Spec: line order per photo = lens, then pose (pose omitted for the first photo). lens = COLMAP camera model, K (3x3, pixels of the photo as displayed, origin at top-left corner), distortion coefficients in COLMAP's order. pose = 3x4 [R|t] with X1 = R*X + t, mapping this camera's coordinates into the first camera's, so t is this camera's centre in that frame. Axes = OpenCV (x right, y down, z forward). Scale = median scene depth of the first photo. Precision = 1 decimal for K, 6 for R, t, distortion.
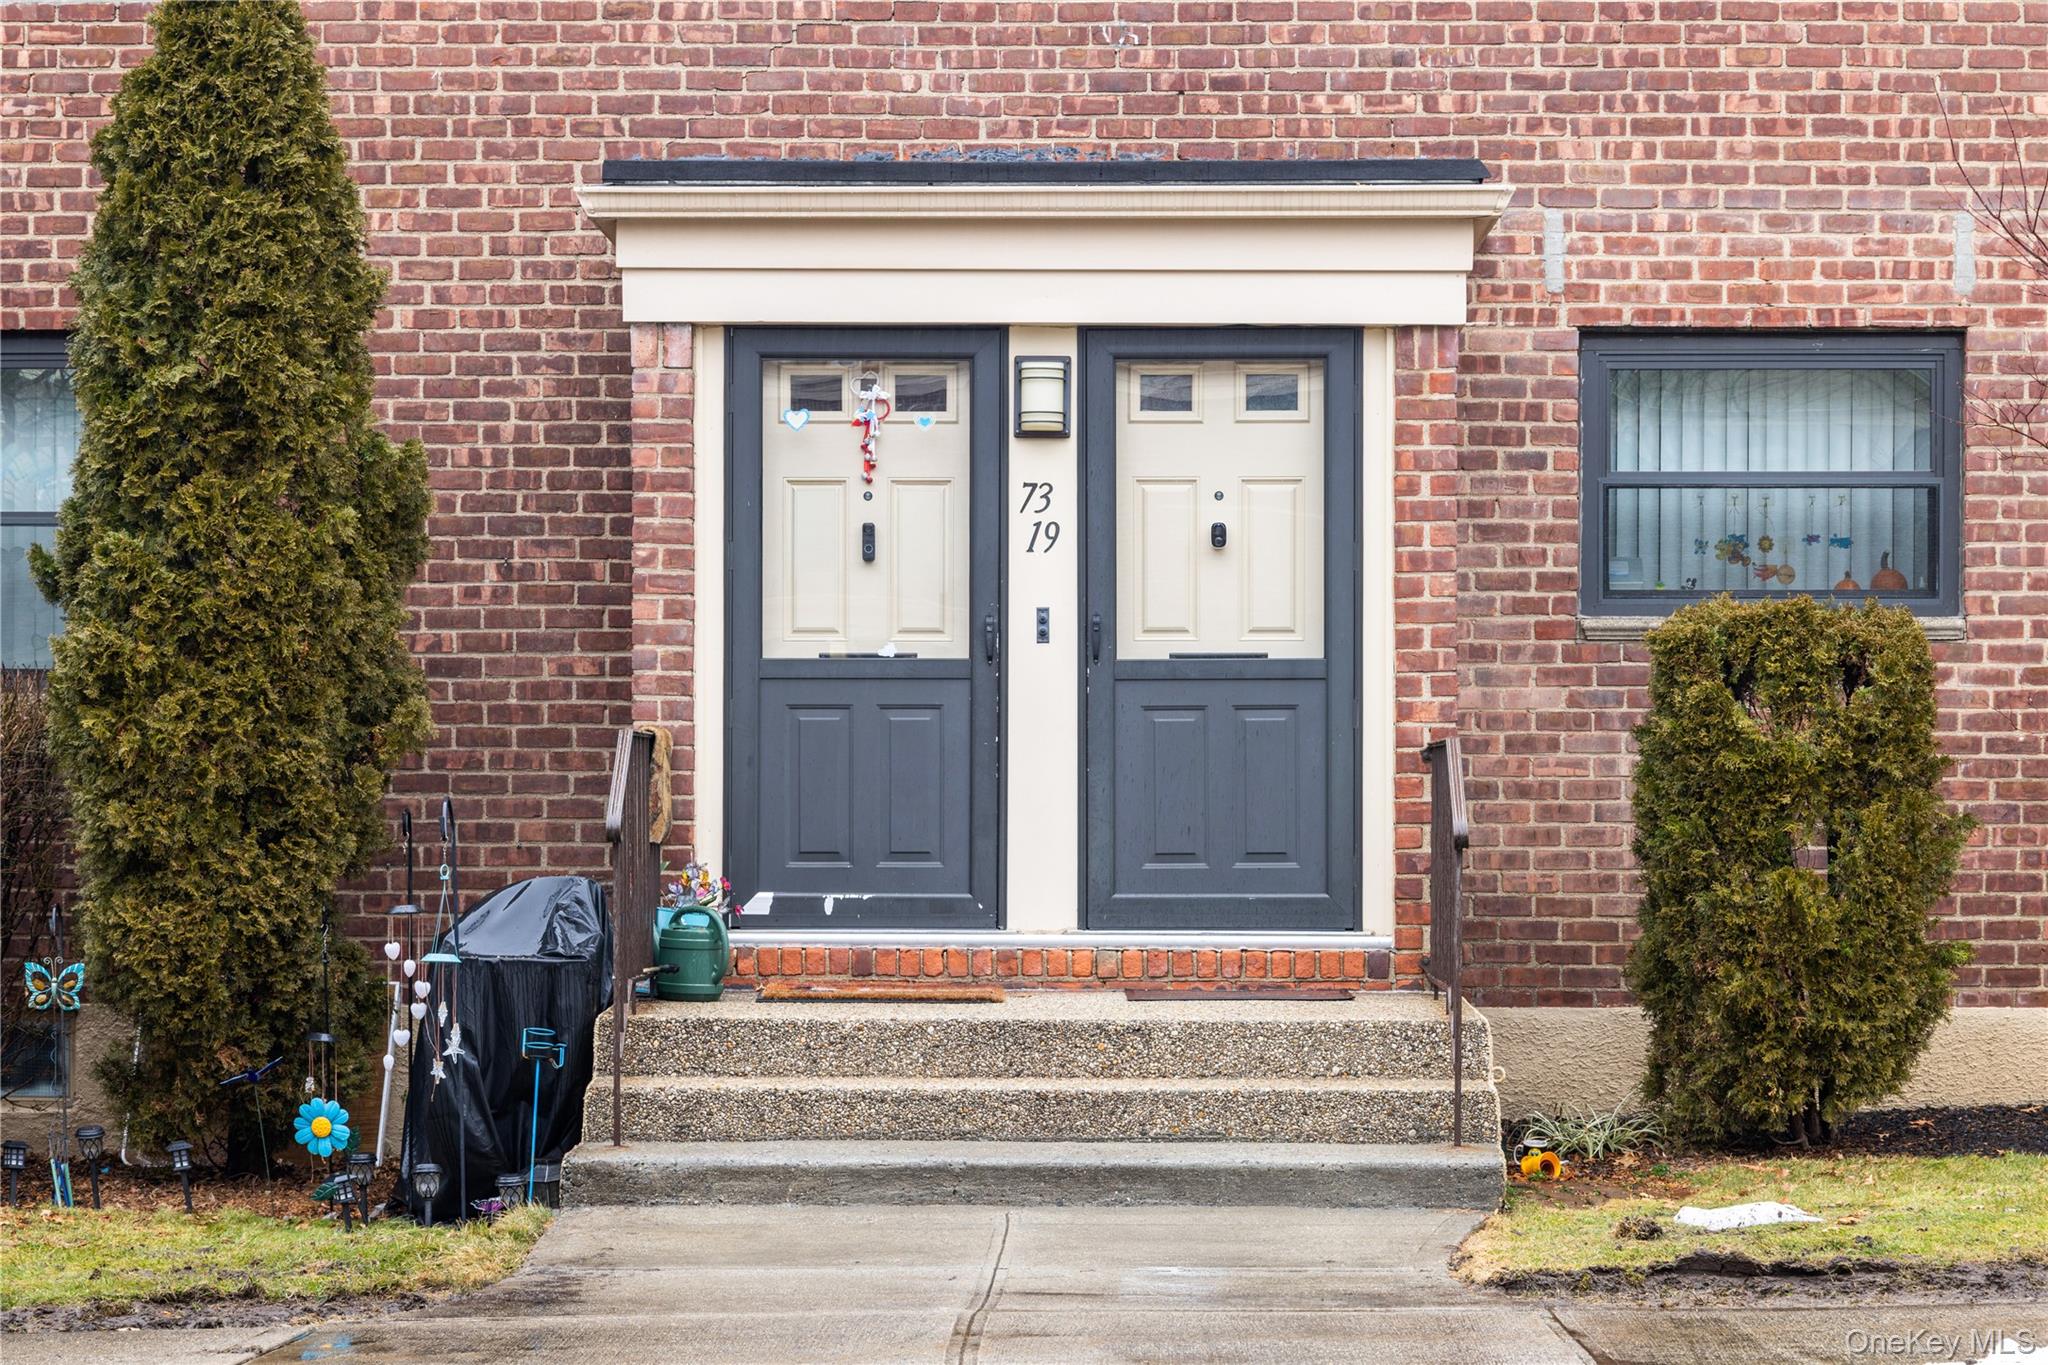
lens RADIAL K [[4763.6, 0, 1023.0], [0, 4763.6, 820.3], [0, 0, 1]] dist [0.098536, -1.727845]
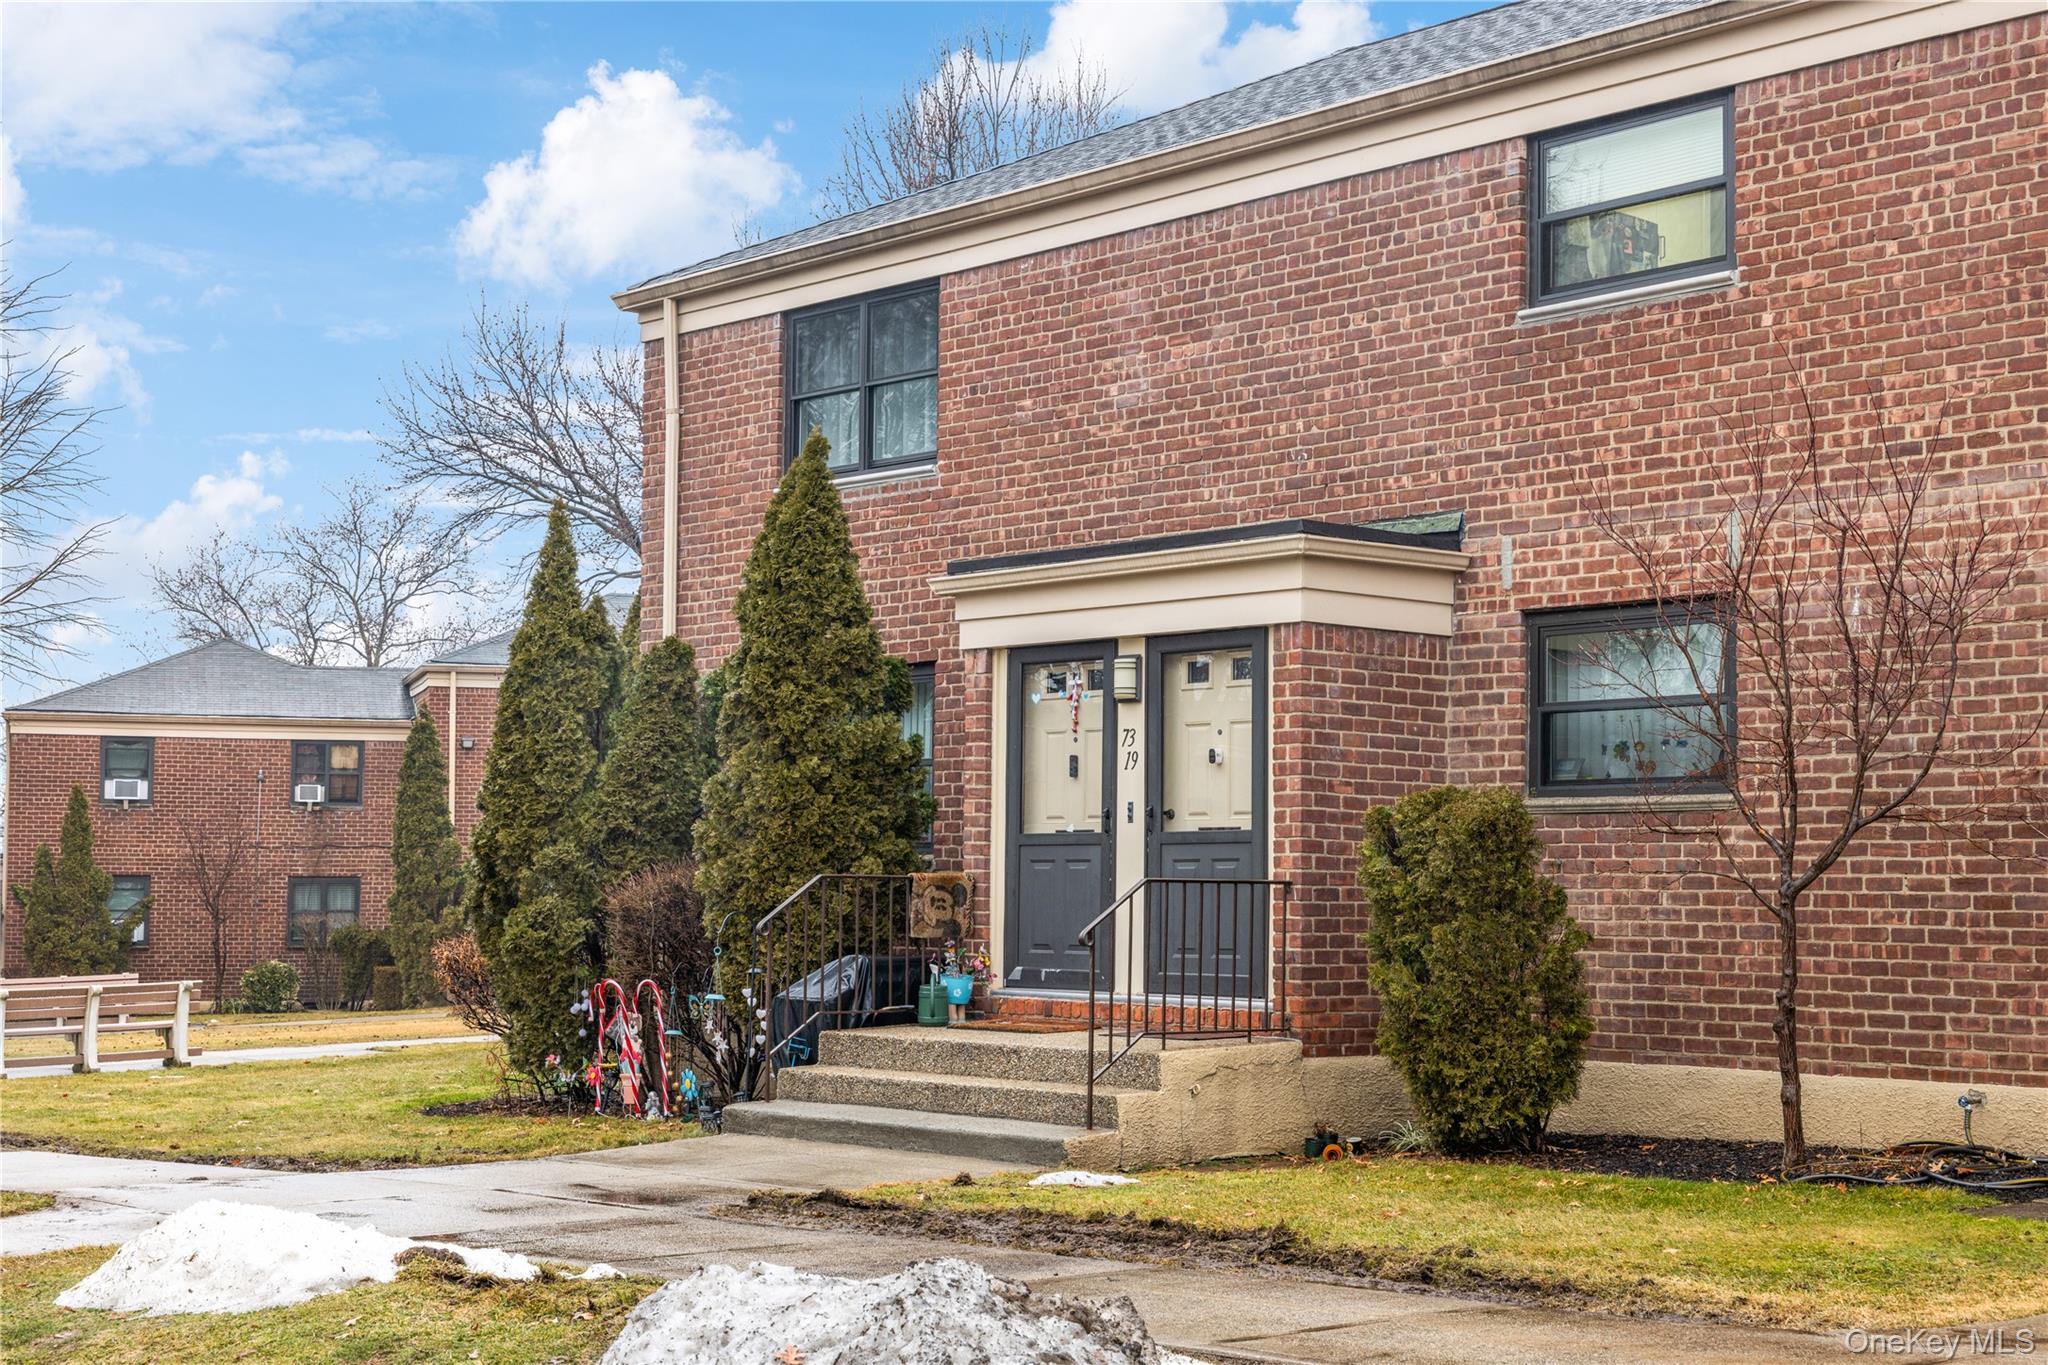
lens RADIAL K [[2867.5, 0, 1024.0], [0, 2867.5, 682.5], [0, 0, 1]] dist [0.139671, 0.025858]
pose [[0.698354, -0.051248, -0.713915, 0.667759], [-0.008365, 0.996781, -0.079736, -0.004801], [0.715703, 0.061656, 0.695678, 0.240962]]
